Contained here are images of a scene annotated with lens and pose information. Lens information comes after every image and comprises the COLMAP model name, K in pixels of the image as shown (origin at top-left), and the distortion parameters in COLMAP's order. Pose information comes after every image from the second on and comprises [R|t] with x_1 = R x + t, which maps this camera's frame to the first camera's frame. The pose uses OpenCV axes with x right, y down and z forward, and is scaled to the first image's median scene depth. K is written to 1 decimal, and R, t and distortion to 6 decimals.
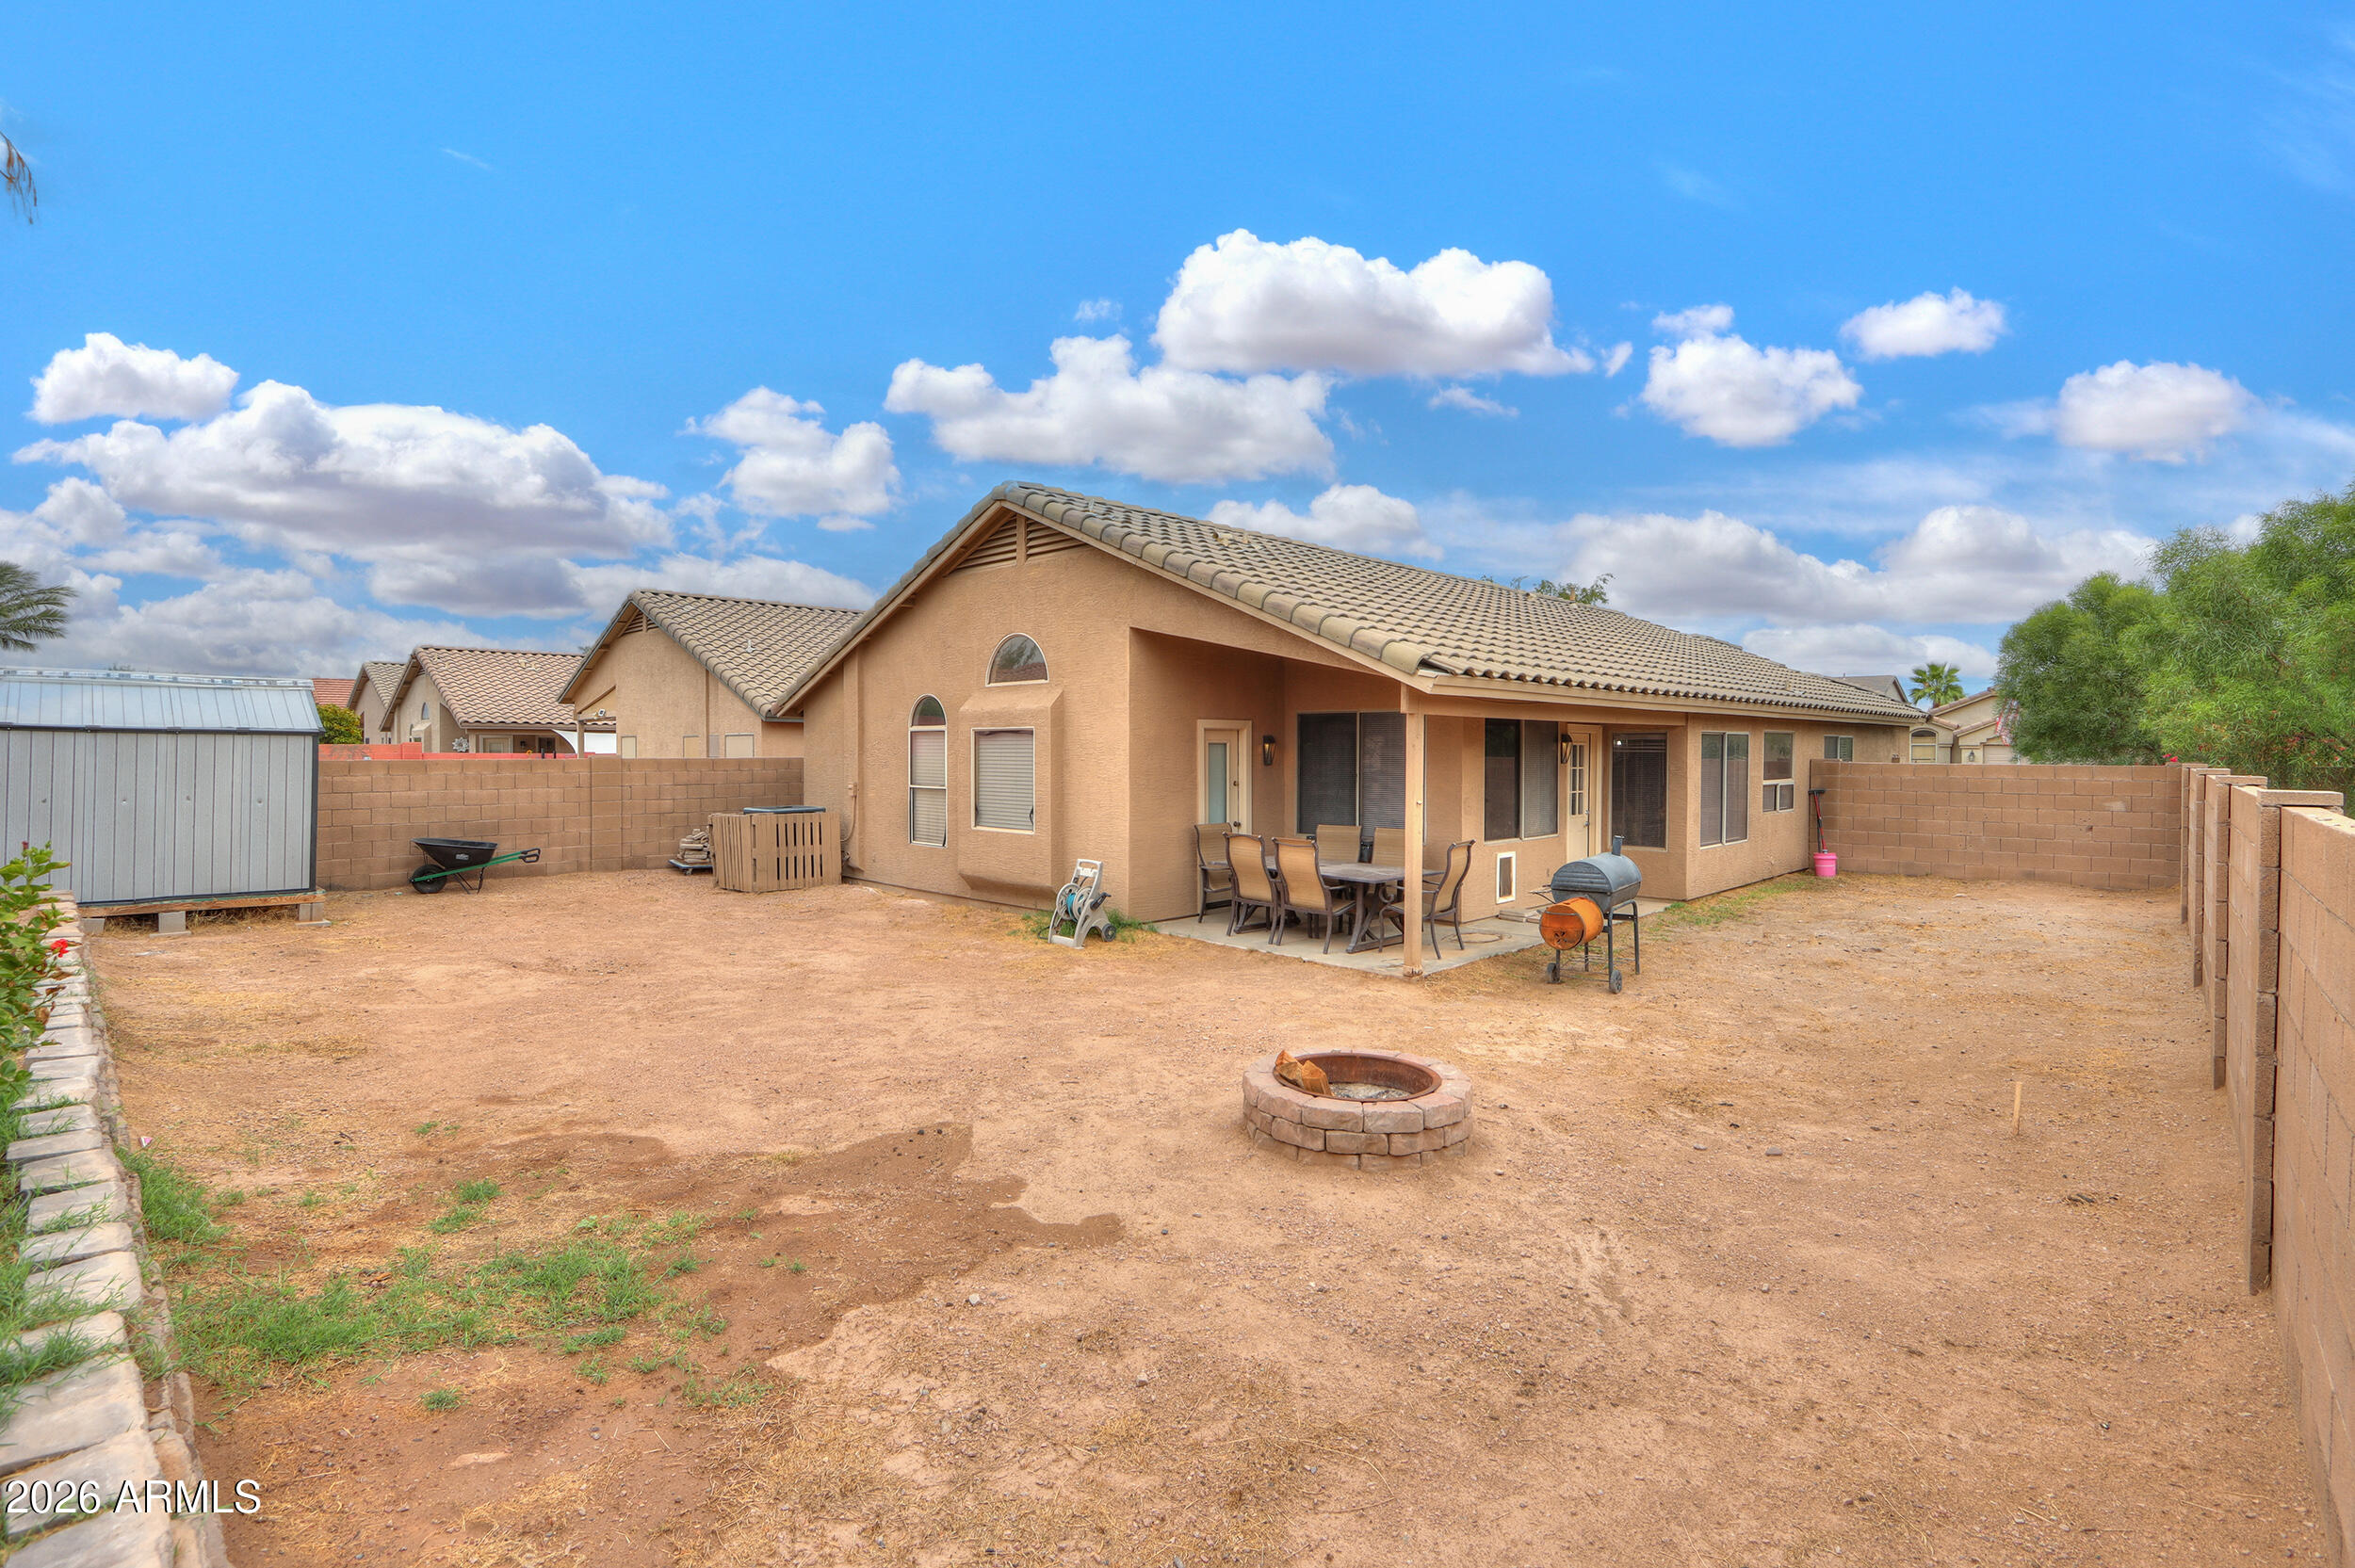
lens RADIAL K [[1104.9, 0, 1183.2], [0, 1104.9, 768.6], [0, 0, 1]] dist [-0.009549, -0.000176]
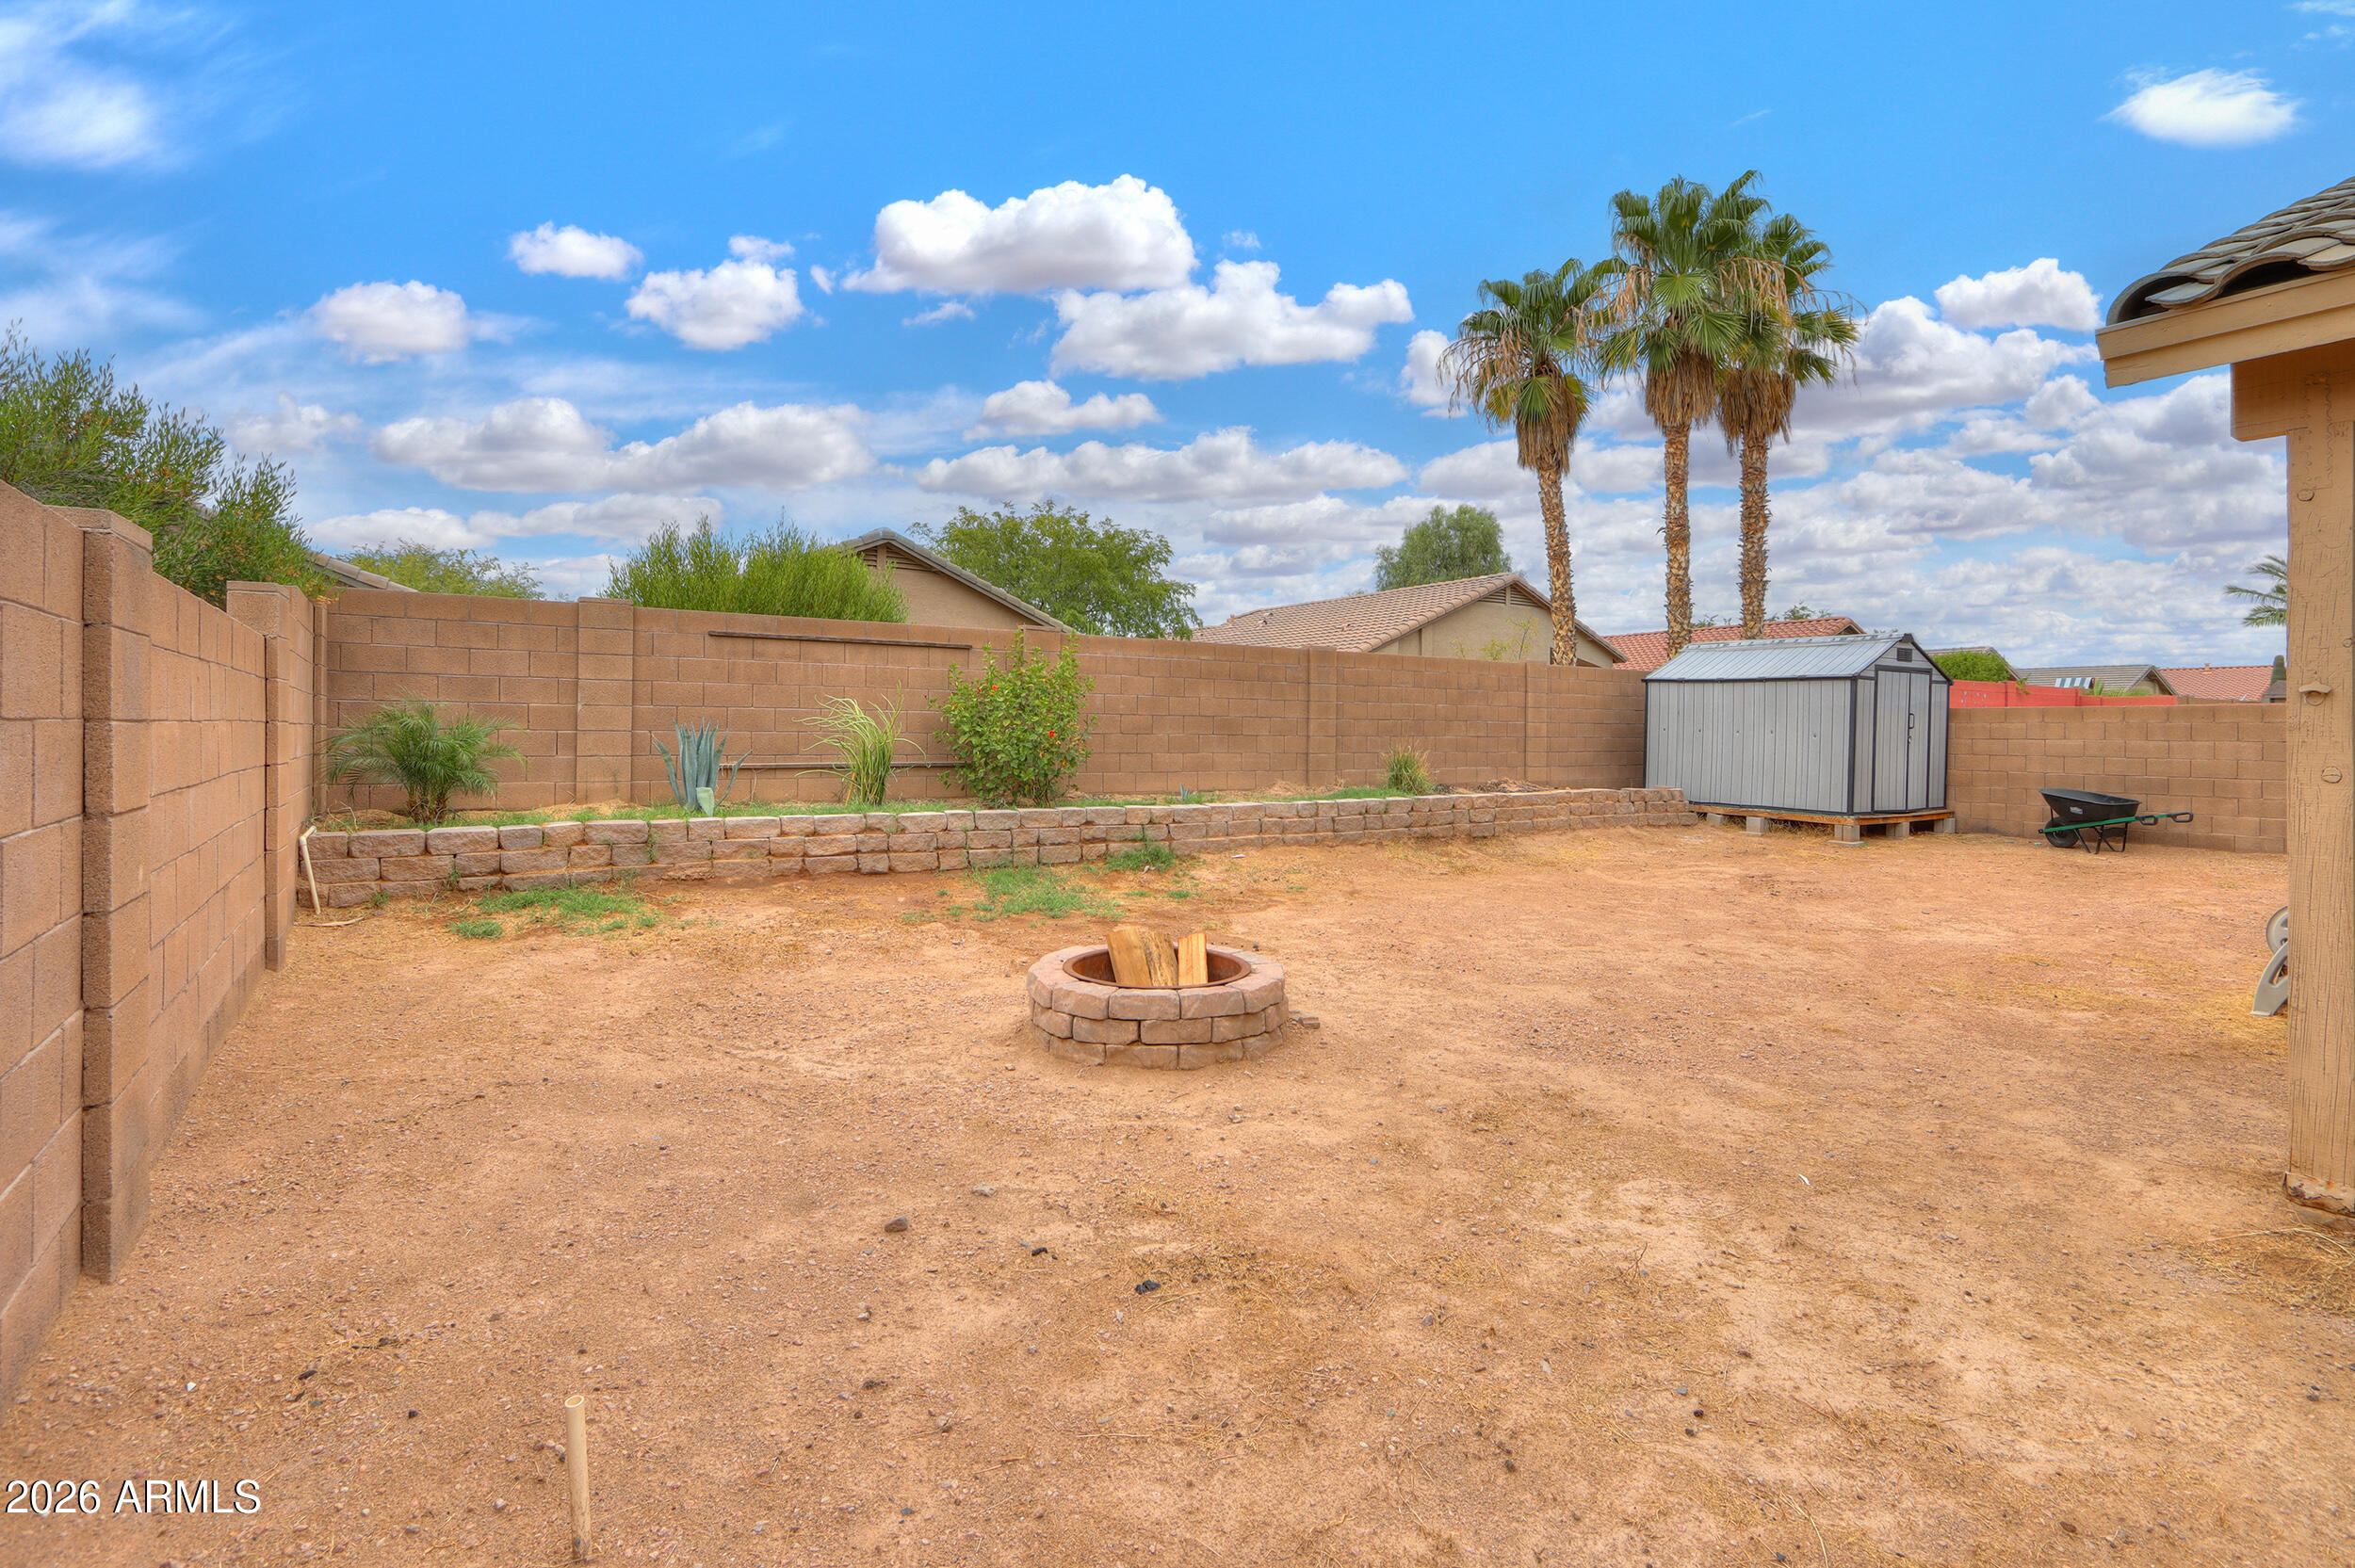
lens RADIAL K [[1107.0, 0, 1191.6], [0, 1107.0, 718.7], [0, 0, 1]] dist [-0.005015, -0.000057]
pose [[-0.205875, -0.015373, -0.978458, 0.396072], [-0.032976, 0.999418, -0.008764, 0.036456], [0.978023, 0.030461, -0.206262, 0.471365]]
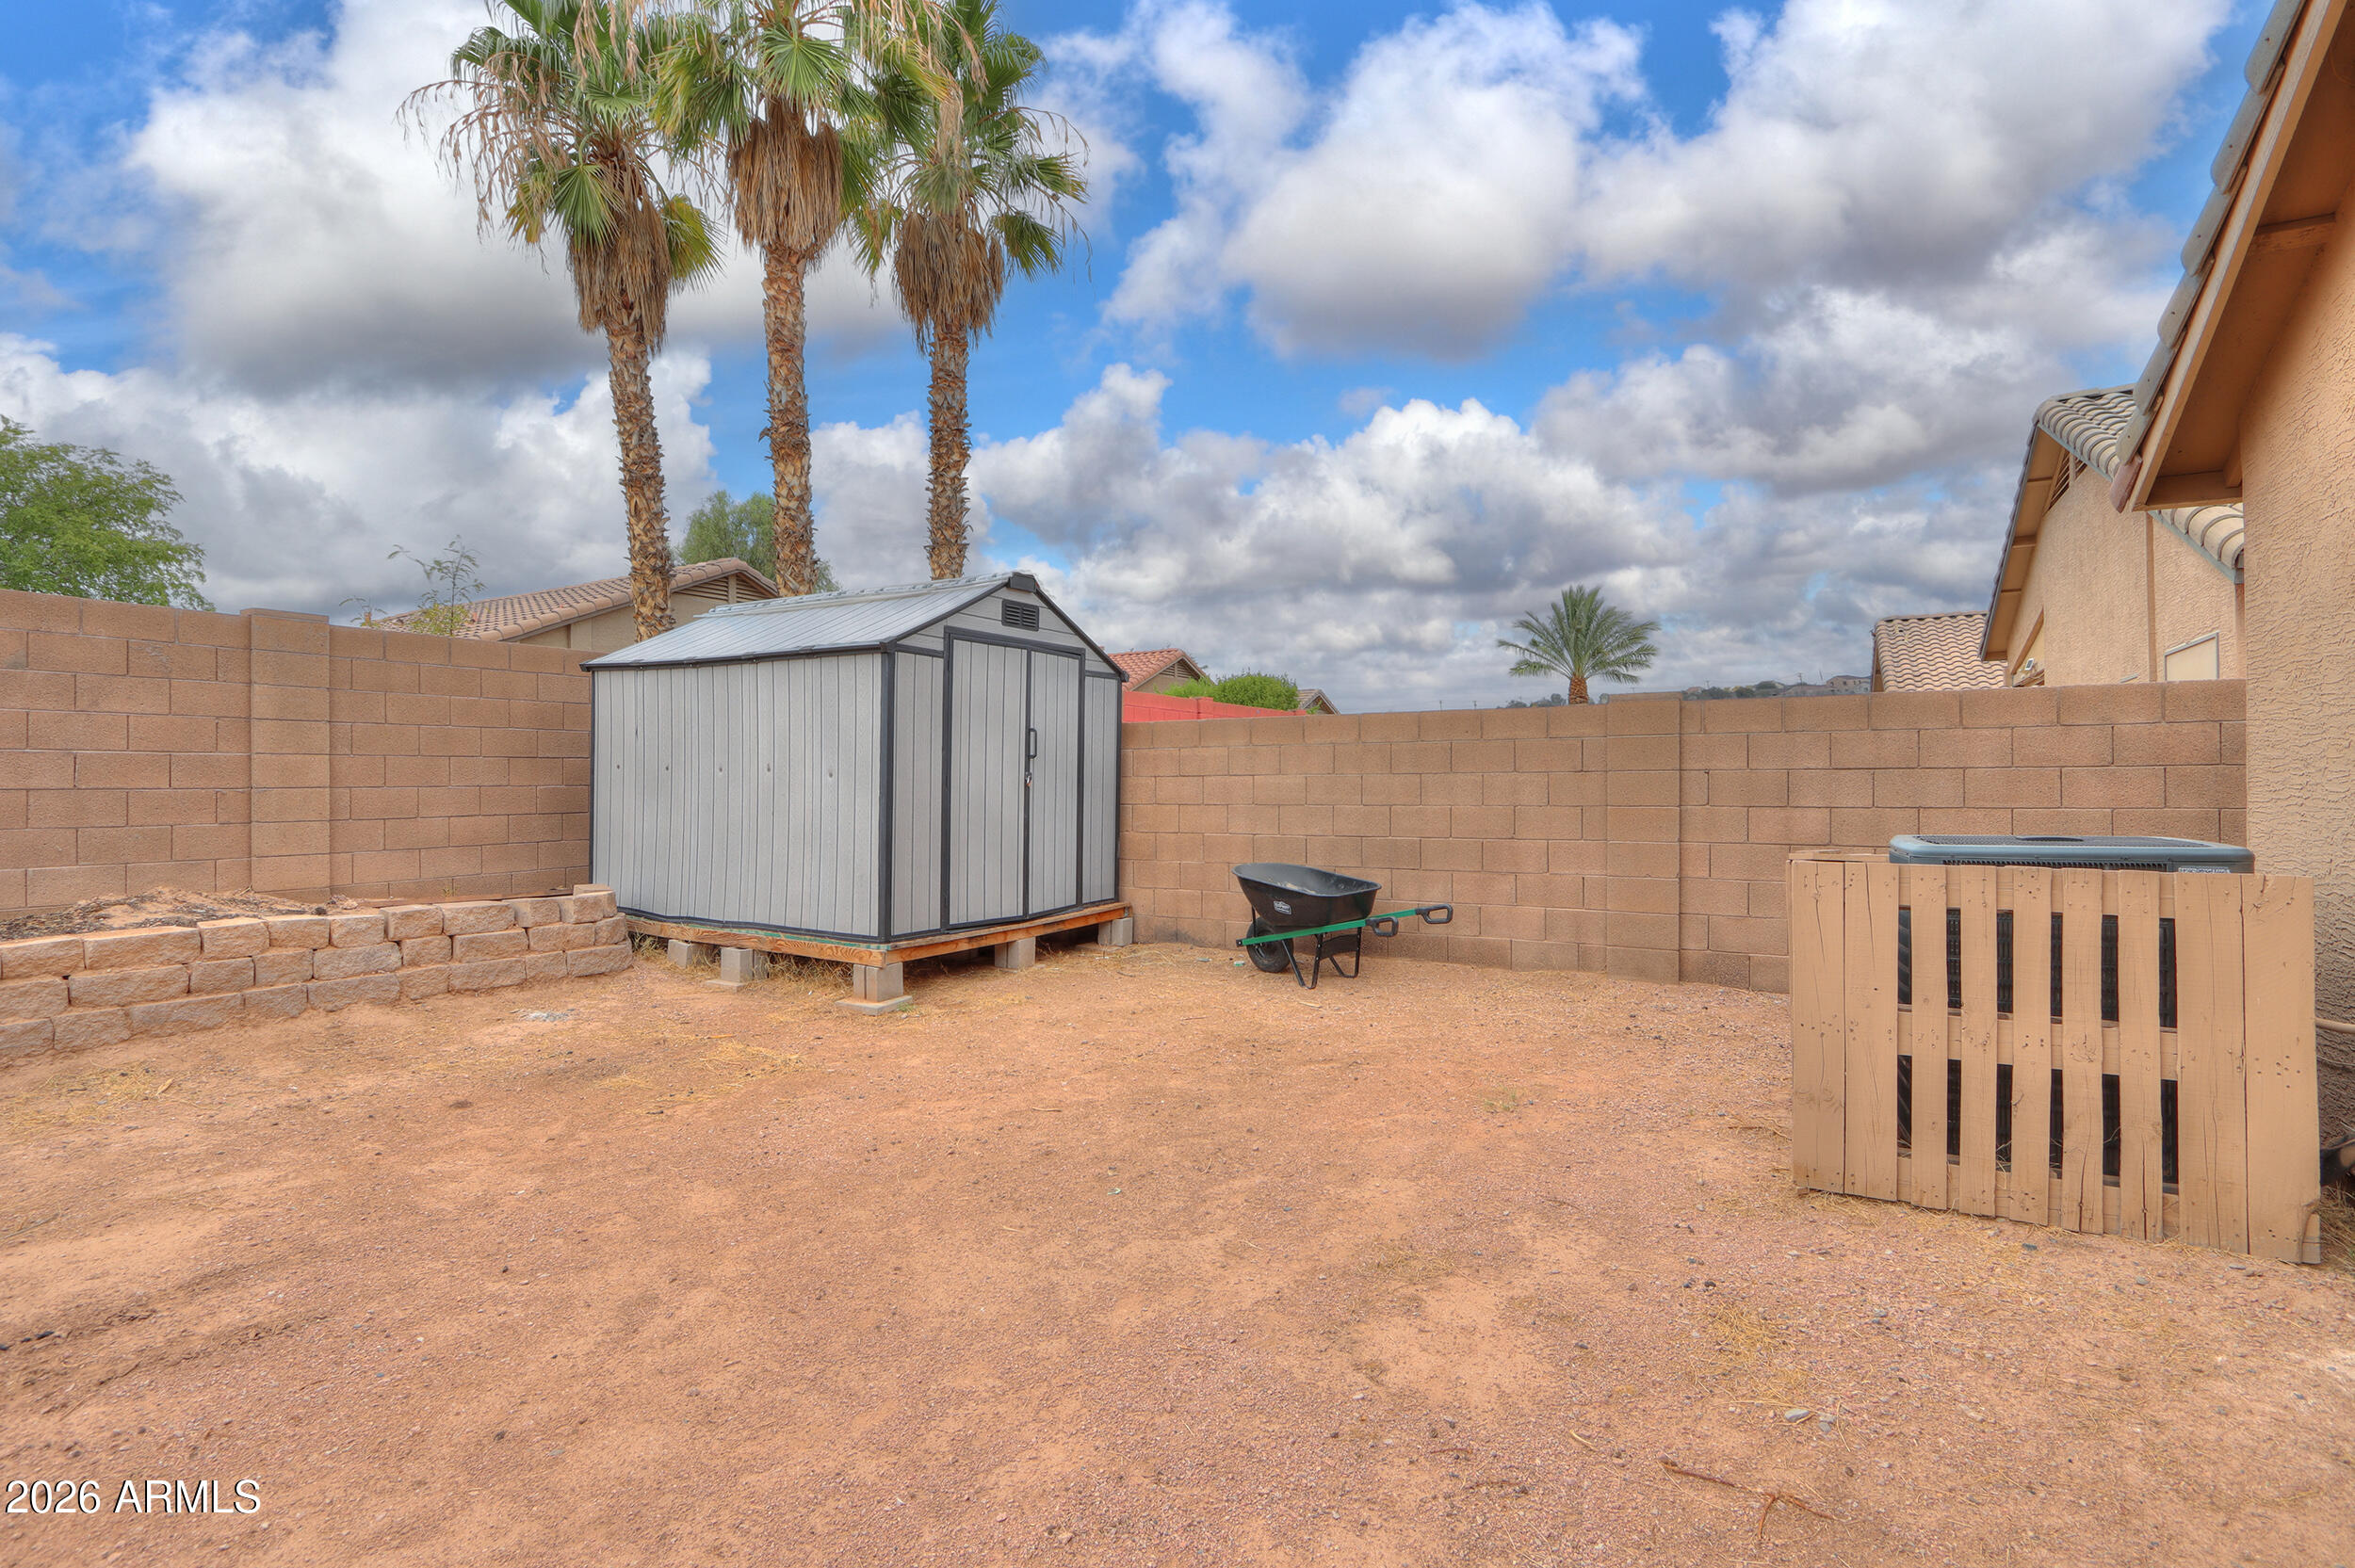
lens RADIAL K [[1104.9, 0, 1183.2], [0, 1104.9, 768.6], [0, 0, 1]] dist [-0.009549, -0.000176]
pose [[0.263981, -0.016098, -0.964394, -0.197233], [-0.014254, 0.999686, -0.020589, 0.030067], [0.964423, 0.019181, 0.263669, 0.832874]]
